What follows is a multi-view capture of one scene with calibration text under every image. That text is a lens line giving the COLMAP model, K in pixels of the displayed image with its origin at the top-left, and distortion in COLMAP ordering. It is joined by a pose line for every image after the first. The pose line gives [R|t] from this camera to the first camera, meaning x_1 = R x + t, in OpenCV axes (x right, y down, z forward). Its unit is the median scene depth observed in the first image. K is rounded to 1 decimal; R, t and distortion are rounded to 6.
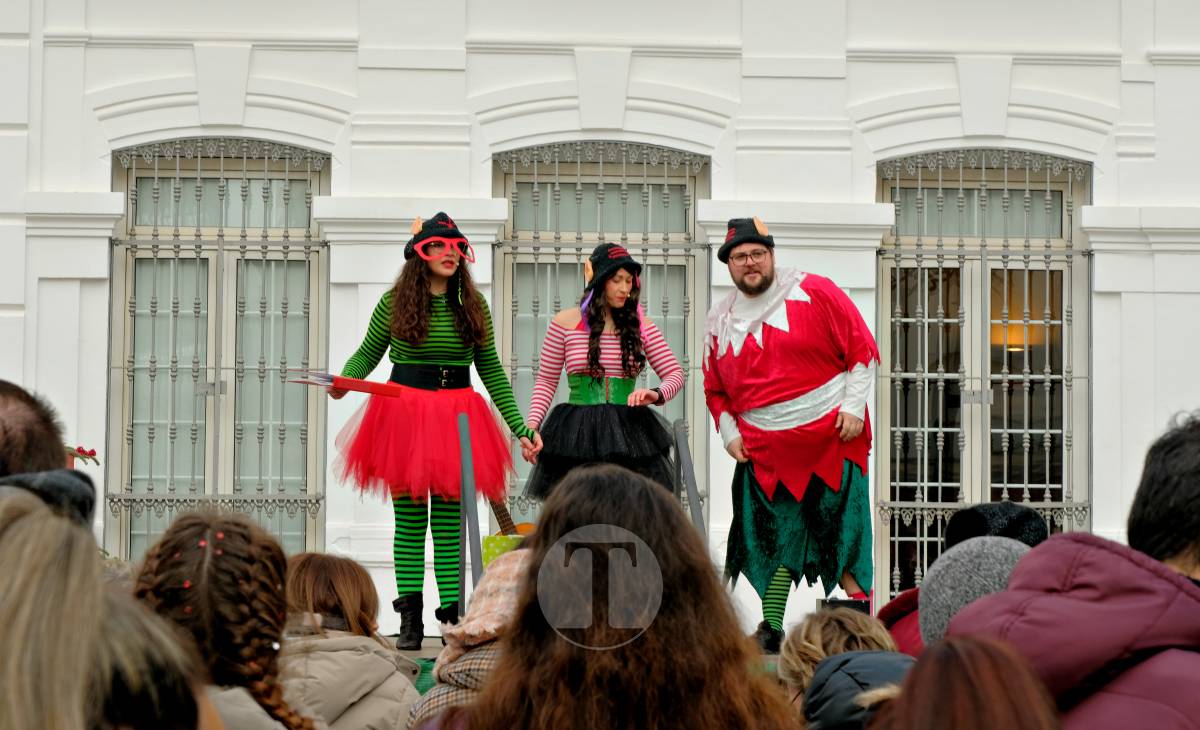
lens RADIAL K [[3455.5, 0, 575.5], [0, 3455.5, 366.3], [0, 0, 1]] dist [-0.063790, 0.000000]
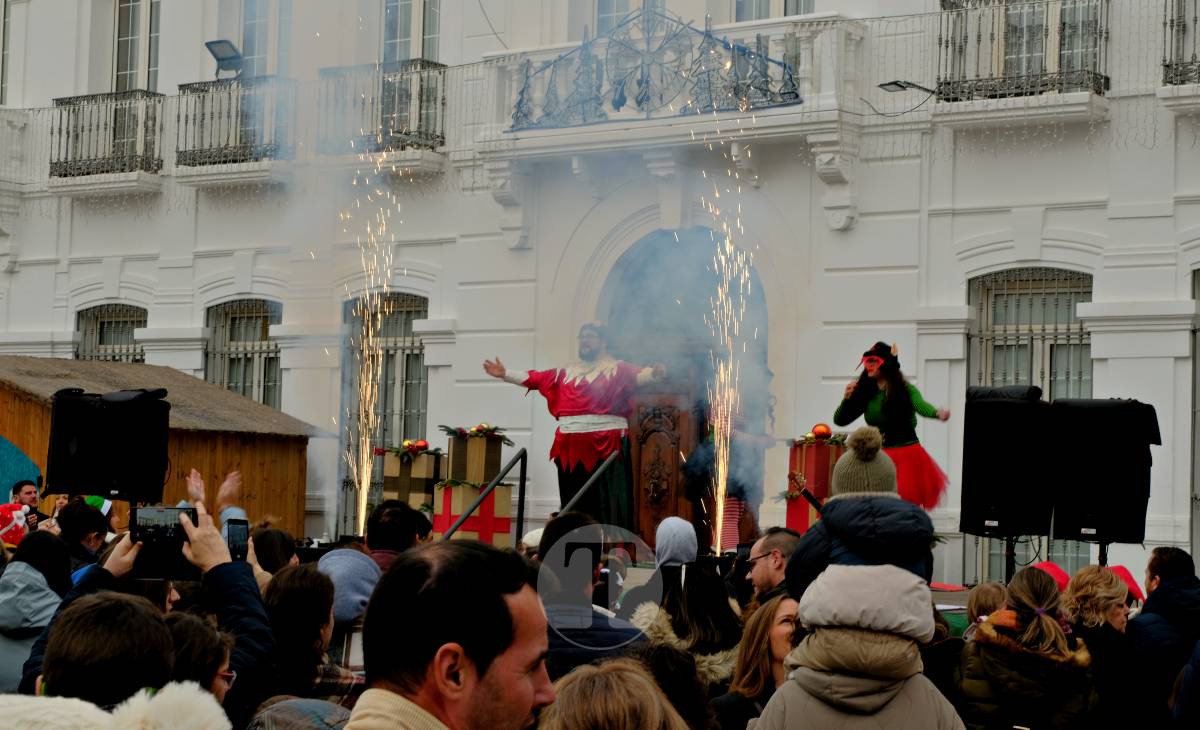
lens RADIAL K [[2447.9, 0, 601.5], [0, 2447.9, 354.7], [0, 0, 1]] dist [-0.046825, 0.000000]
pose [[0.762327, -0.024950, -0.646711, 0.468796], [0.007479, 0.999530, -0.029745, 0.005219], [0.647149, 0.017839, 0.762155, 0.022026]]
